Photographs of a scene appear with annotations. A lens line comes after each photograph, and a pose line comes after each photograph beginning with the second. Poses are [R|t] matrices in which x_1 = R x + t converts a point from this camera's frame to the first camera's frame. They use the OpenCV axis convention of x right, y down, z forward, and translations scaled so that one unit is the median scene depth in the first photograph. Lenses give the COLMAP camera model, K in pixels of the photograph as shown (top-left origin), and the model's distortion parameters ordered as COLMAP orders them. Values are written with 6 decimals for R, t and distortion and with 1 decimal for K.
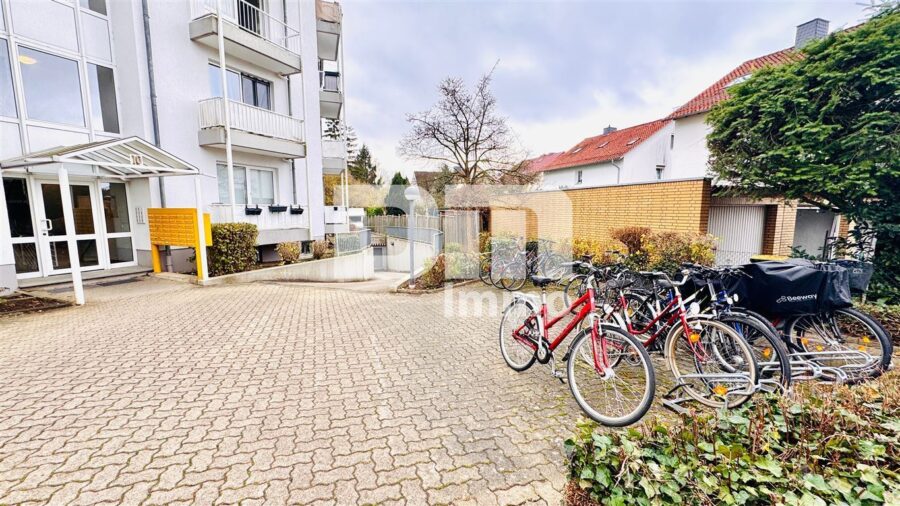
lens RADIAL K [[357.0, 0, 449.7], [0, 357.0, 254.4], [0, 0, 1]] dist [-0.001950, -0.000178]
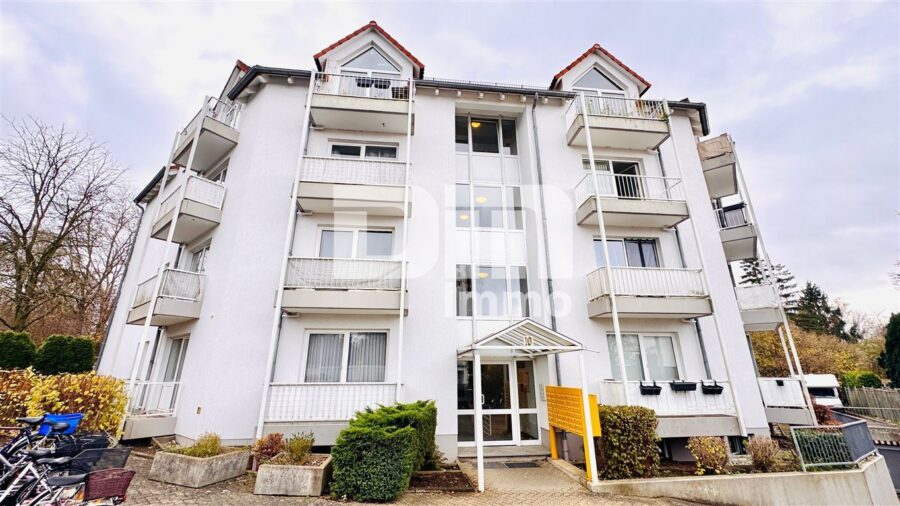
lens RADIAL K [[357.0, 0, 449.7], [0, 357.0, 254.4], [0, 0, 1]] dist [-0.001950, -0.000178]
pose [[0.514387, -0.273307, -0.812841, -0.042421], [-0.104235, 0.920900, -0.375603, -0.047799], [0.851200, 0.277932, 0.445211, 0.155898]]
